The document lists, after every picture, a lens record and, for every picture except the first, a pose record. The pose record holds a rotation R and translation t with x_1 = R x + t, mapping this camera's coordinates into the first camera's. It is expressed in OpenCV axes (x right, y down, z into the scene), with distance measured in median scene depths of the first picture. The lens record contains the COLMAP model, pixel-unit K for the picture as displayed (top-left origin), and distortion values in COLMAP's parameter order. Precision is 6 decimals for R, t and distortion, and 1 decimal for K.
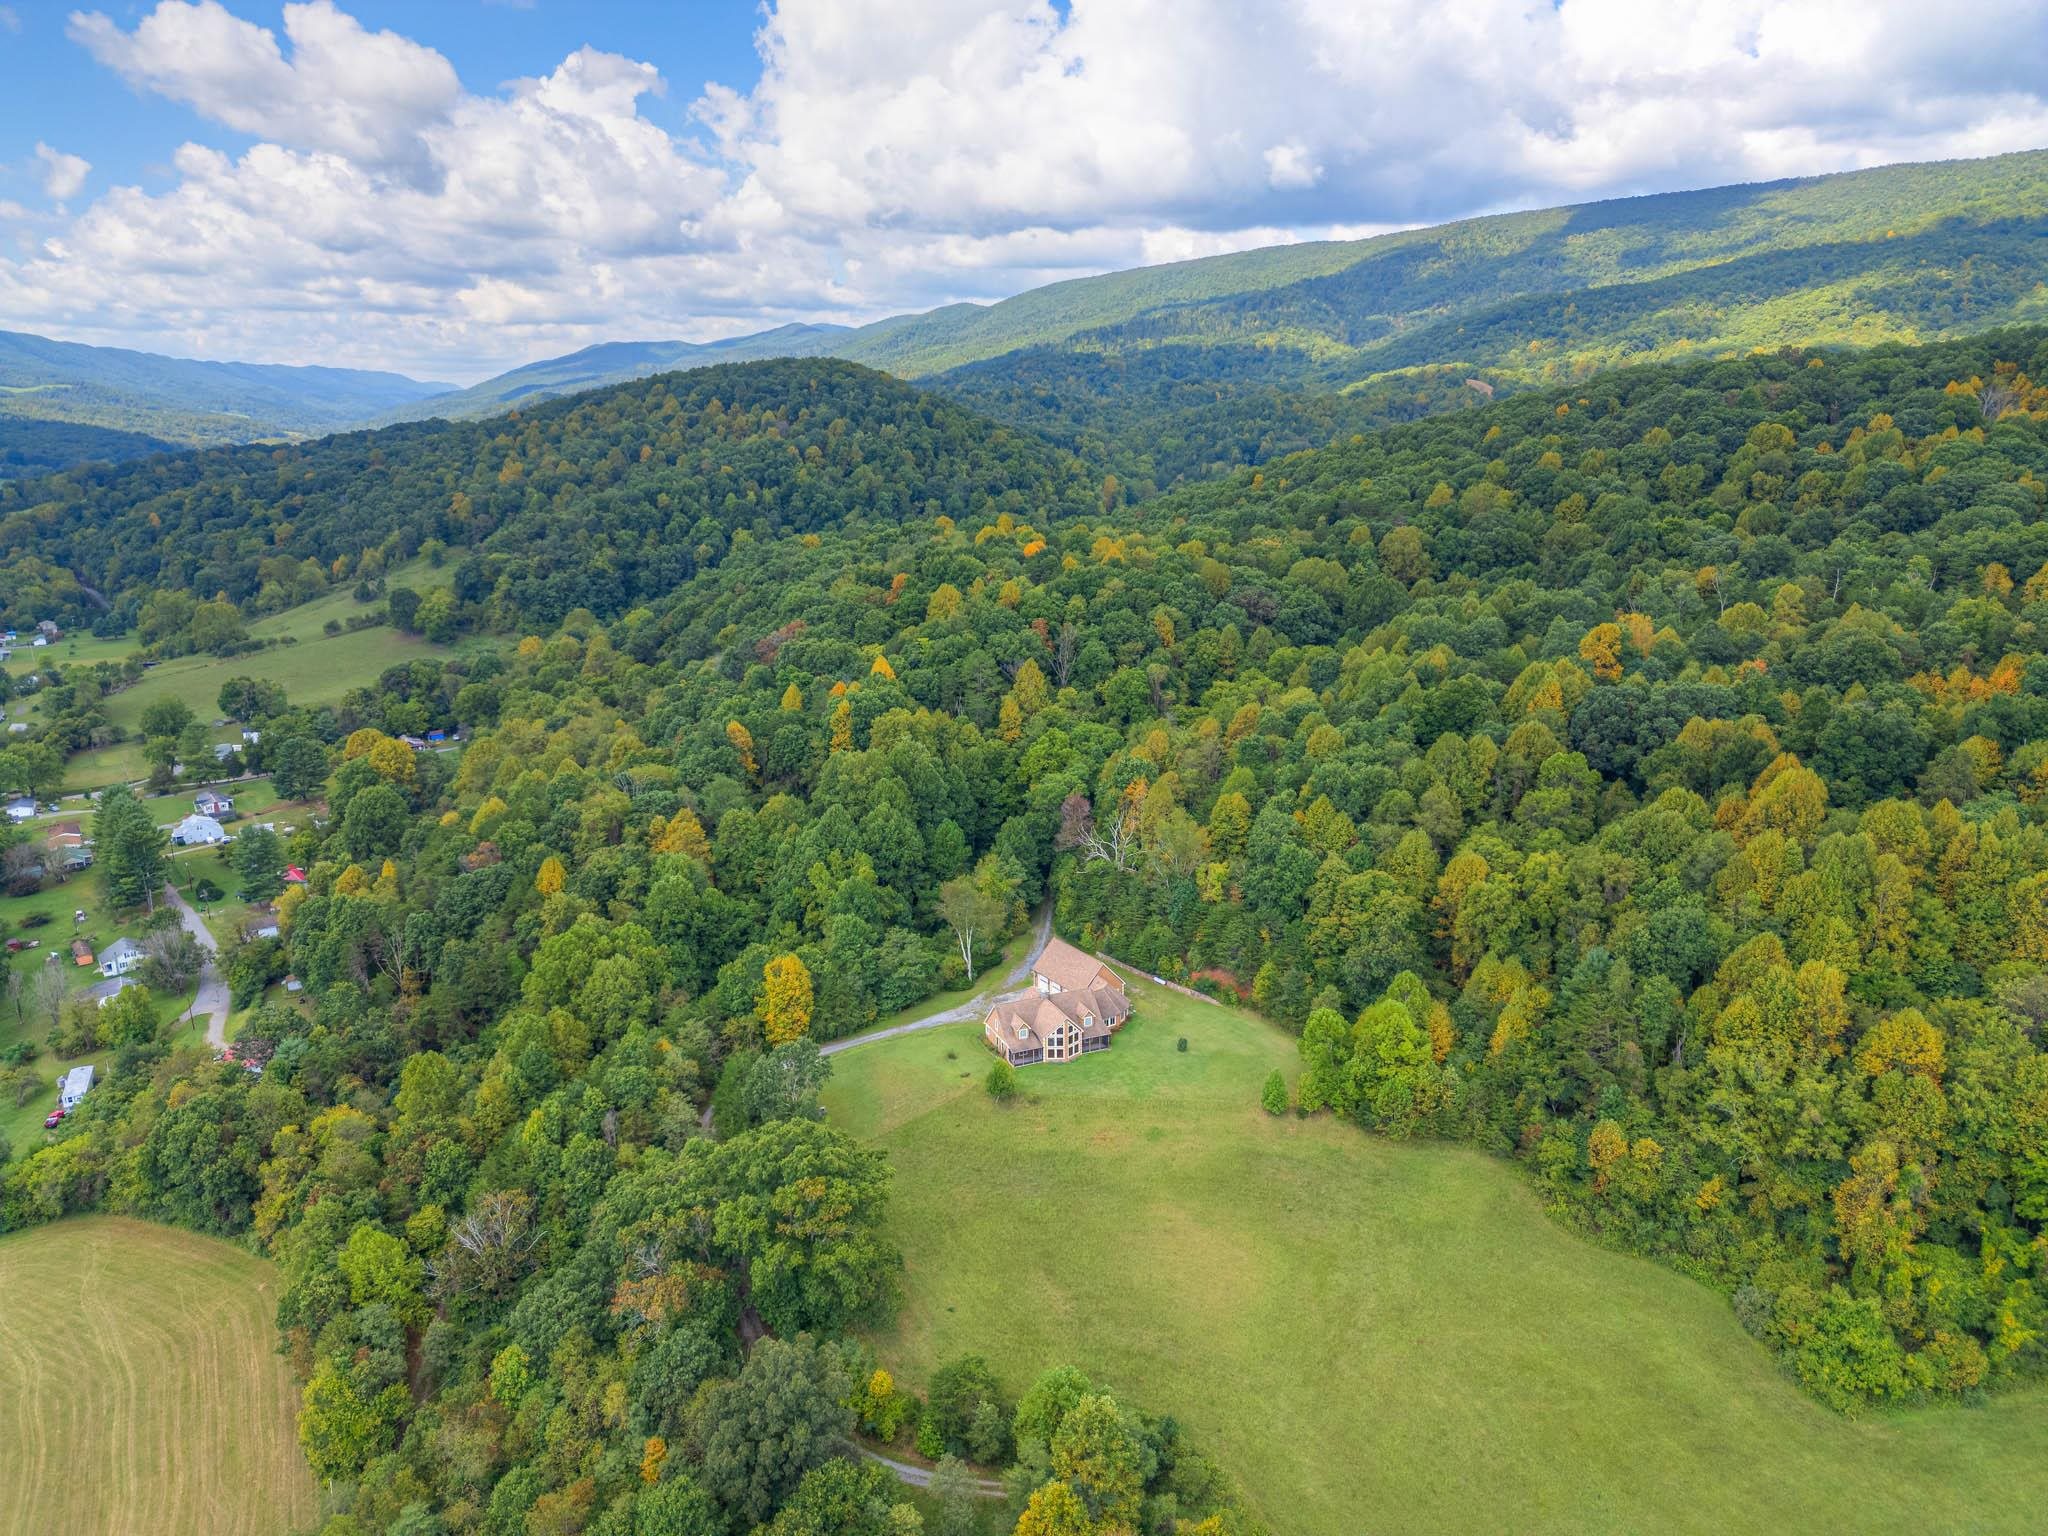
lens RADIAL K [[1440.4, 0, 1025.9], [0, 1440.4, 755.9], [0, 0, 1]] dist [0.072026, -0.060848]
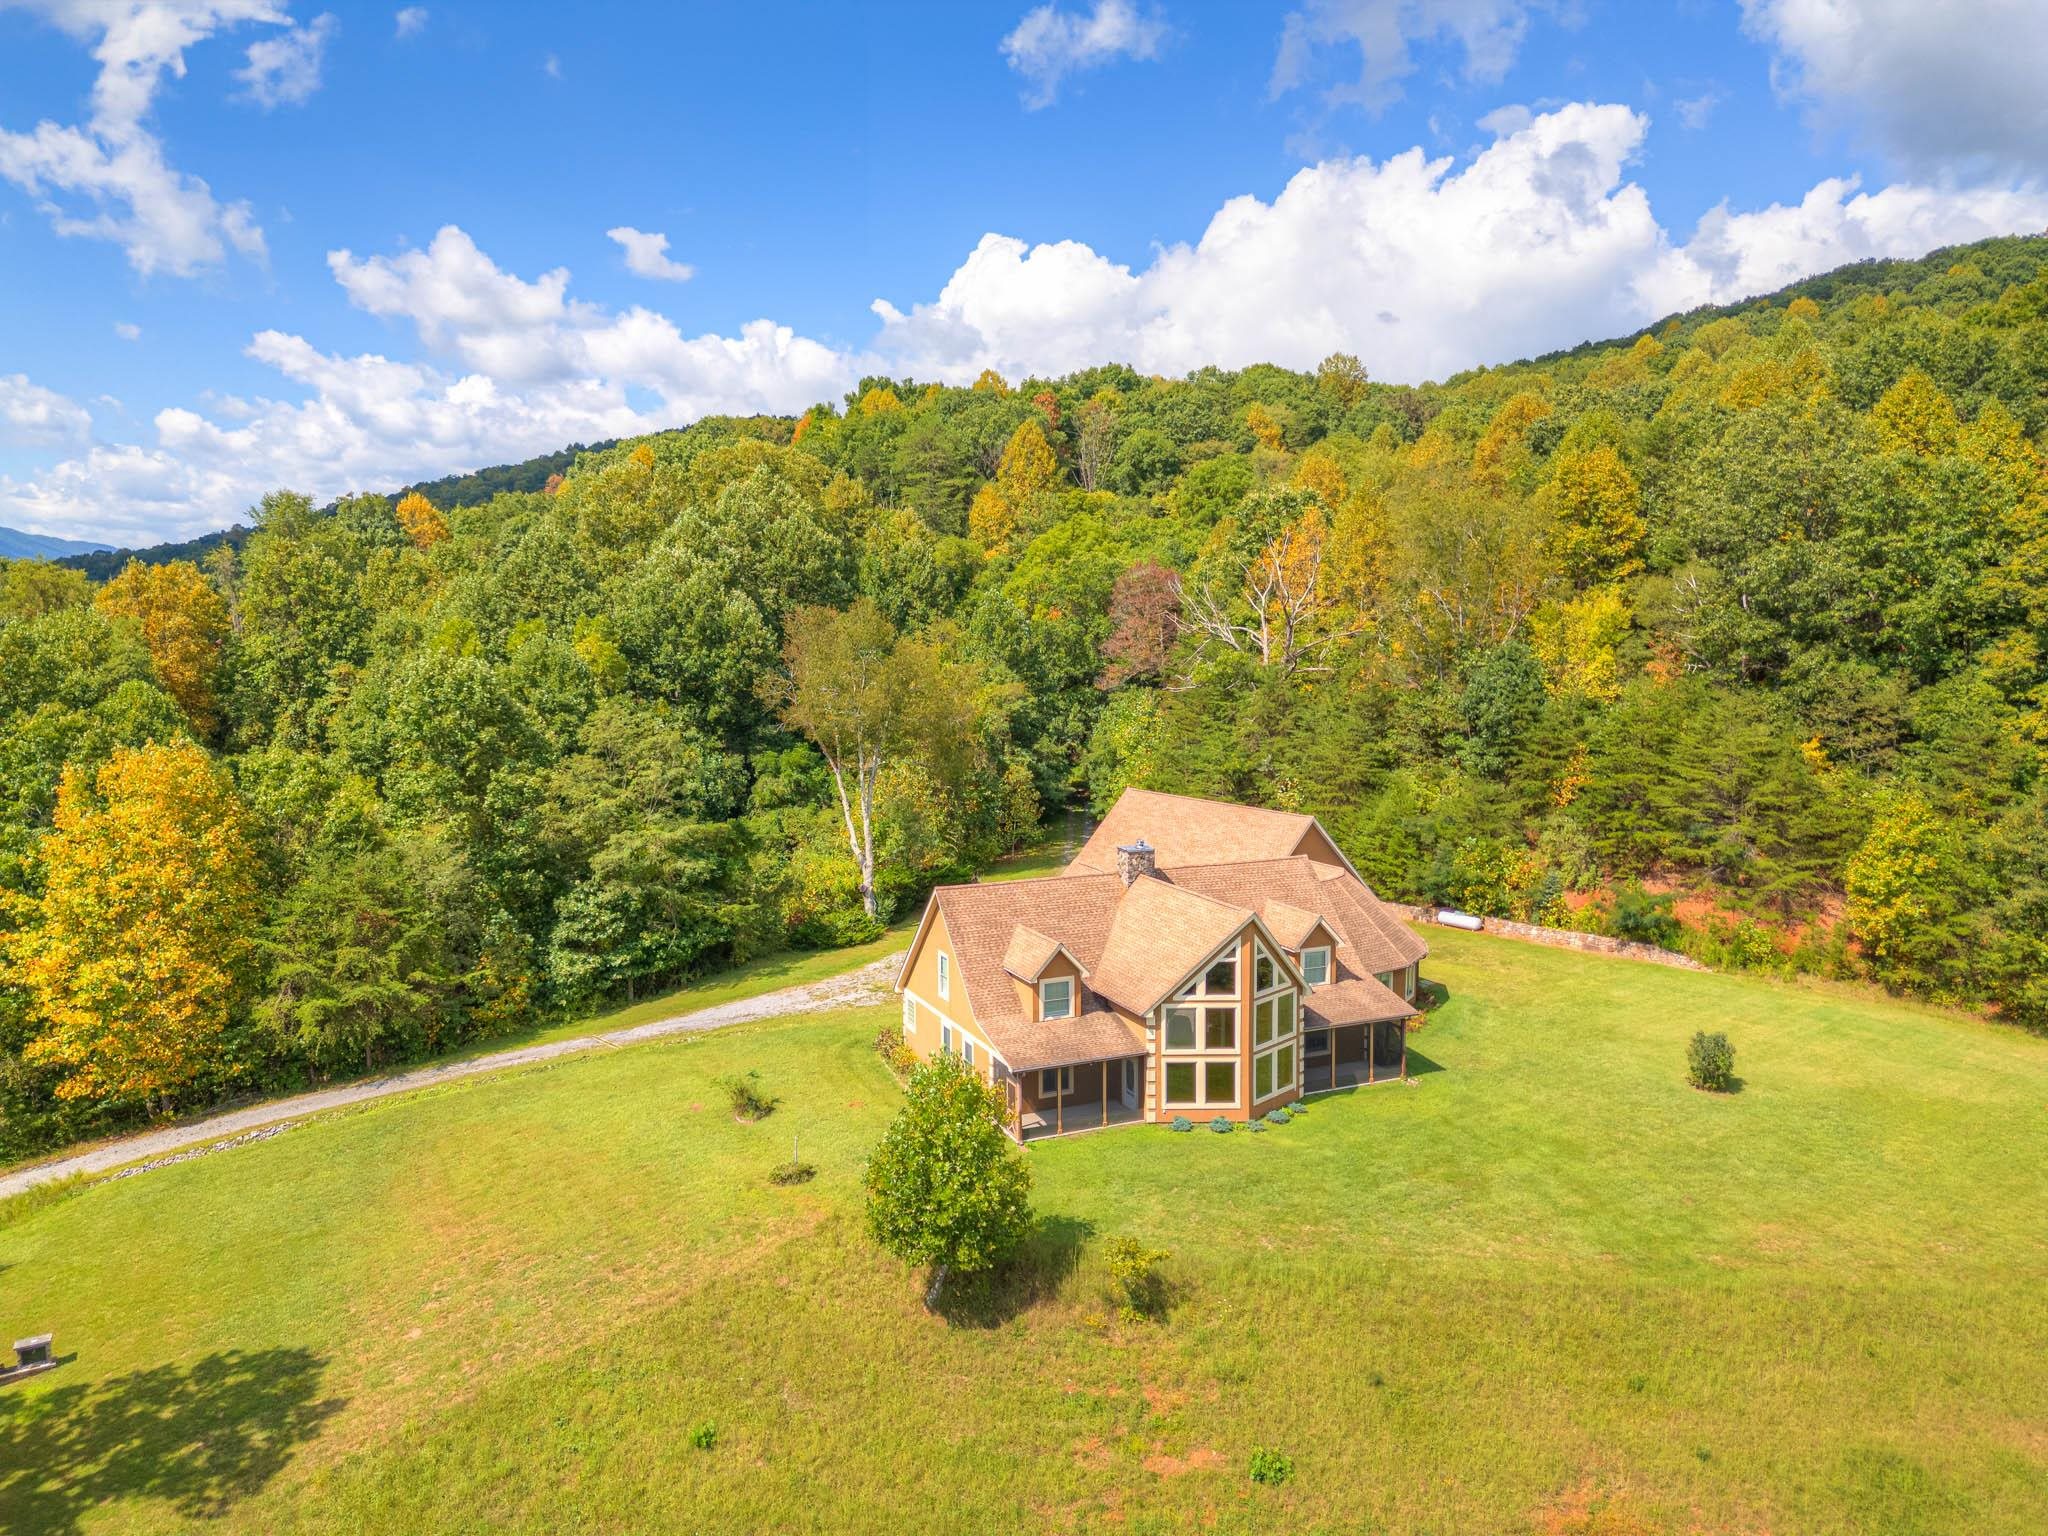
lens RADIAL K [[1440.4, 0, 1025.9], [0, 1440.4, 755.9], [0, 0, 1]] dist [0.072026, -0.060848]
pose [[0.999832, 0.000413, 0.018327, -0.008612], [0.002140, 0.990279, -0.139076, 0.143128], [-0.018207, 0.139092, 0.990112, 0.587554]]
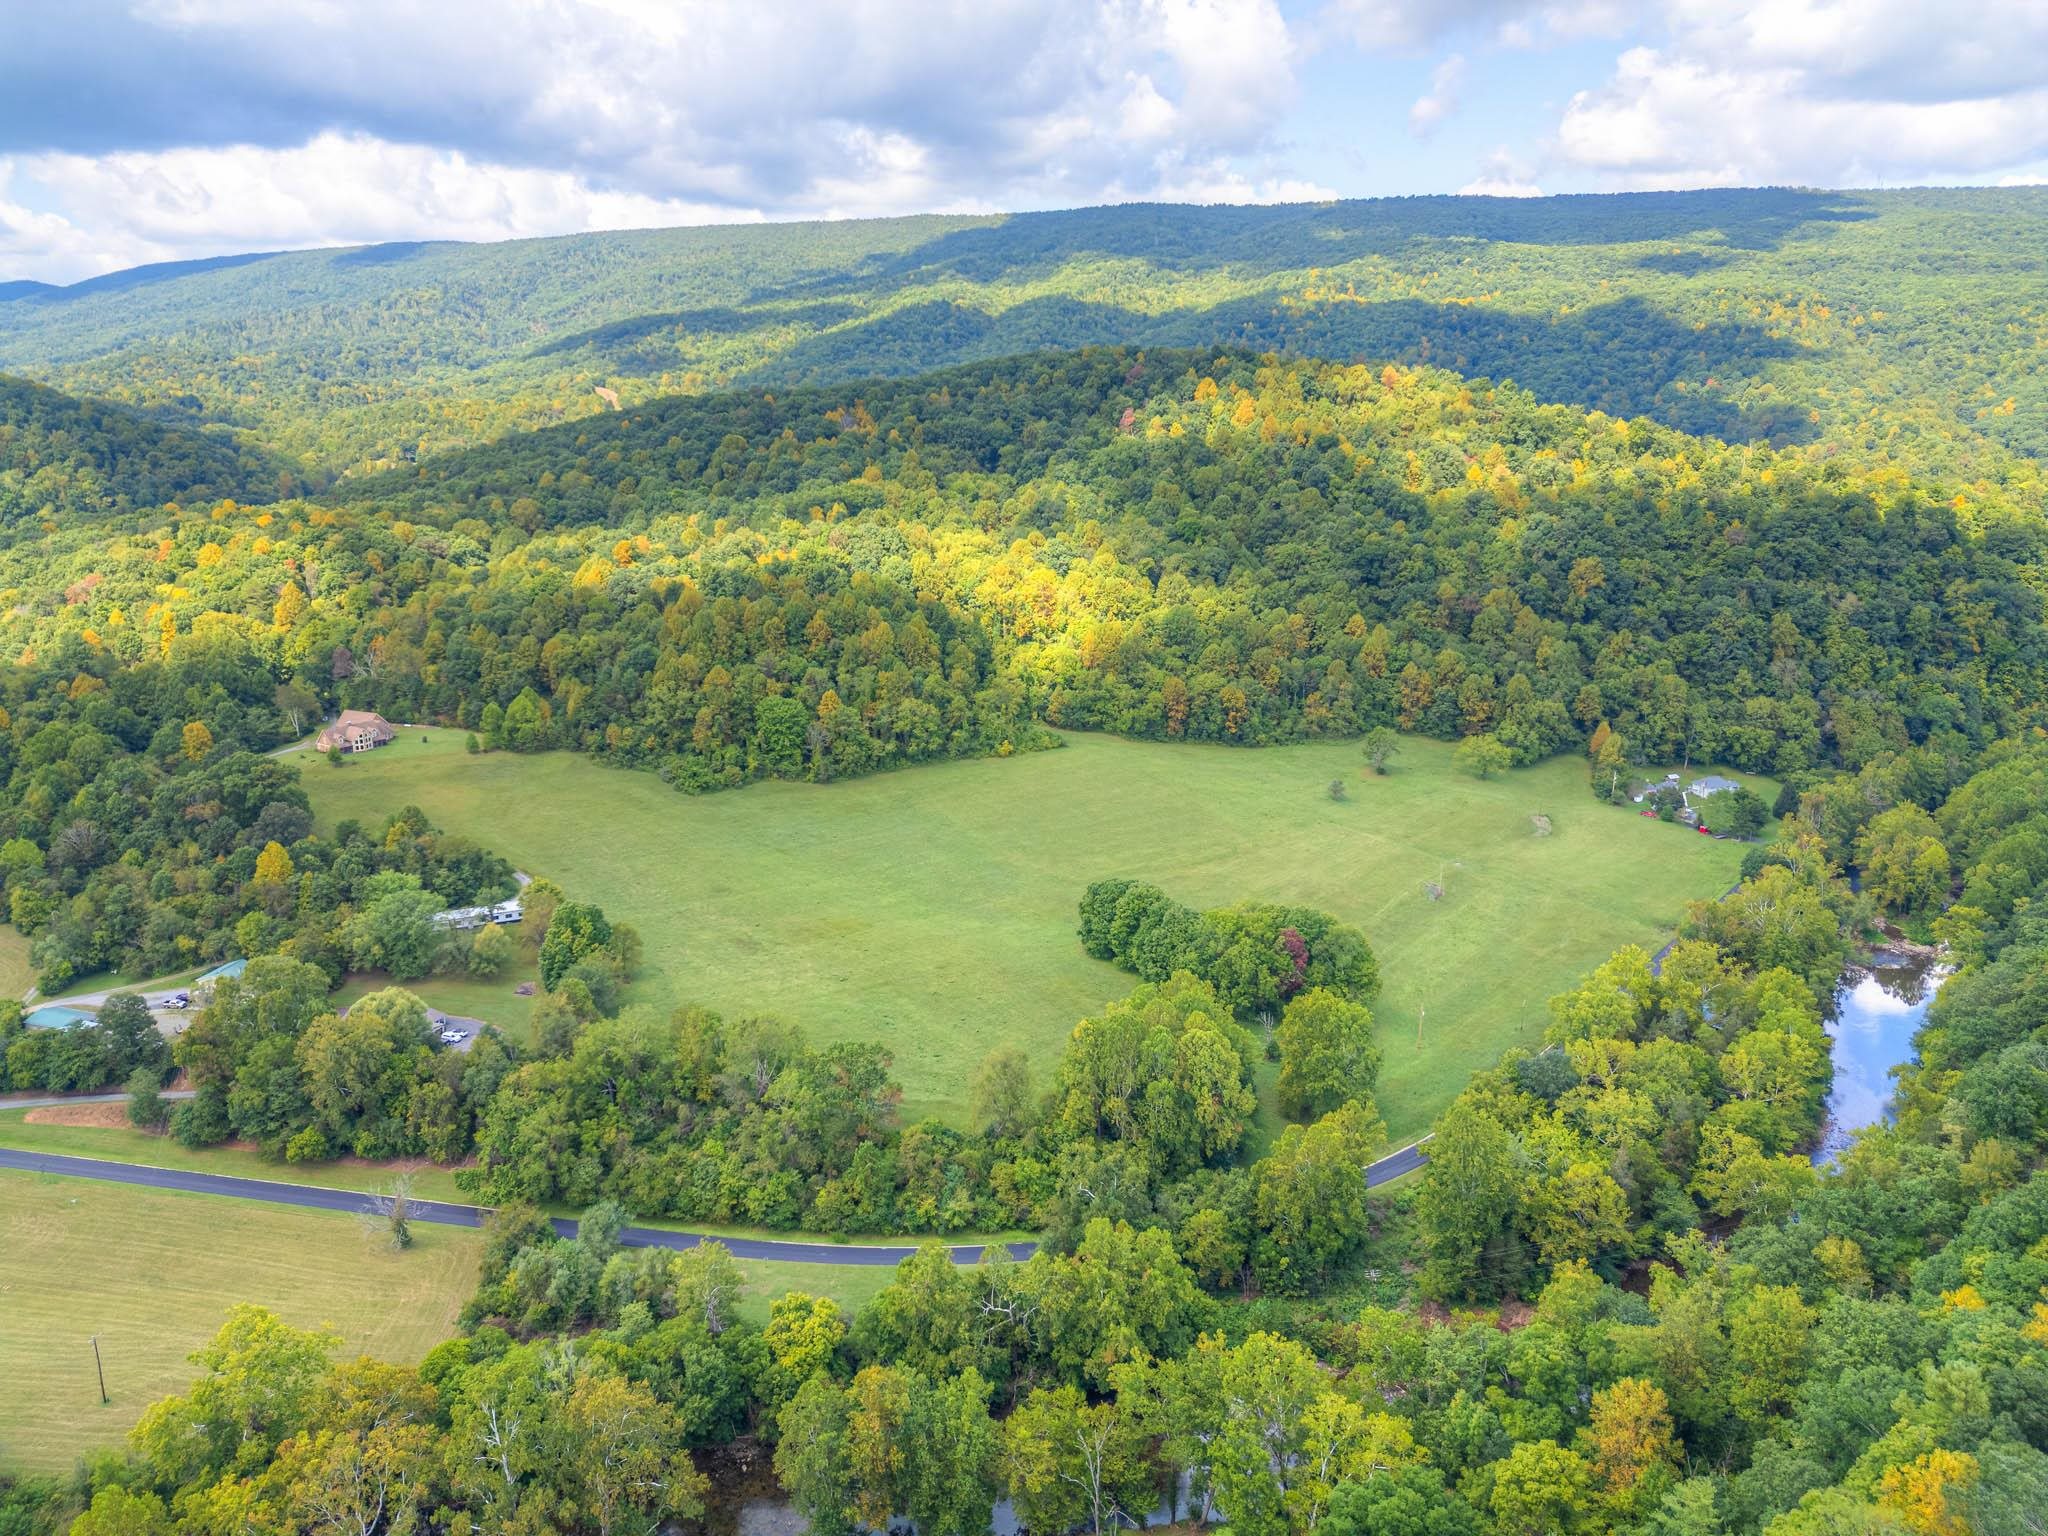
lens RADIAL K [[1431.6, 0, 1024.0], [0, 1431.6, 768.0], [0, 0, 1]] dist [0.033253, -0.004567]
pose [[0.854335, -0.128240, 0.503652, -0.161014], [0.121618, 0.991503, 0.046159, 0.195406], [-0.505292, 0.021818, 0.862672, -0.967522]]
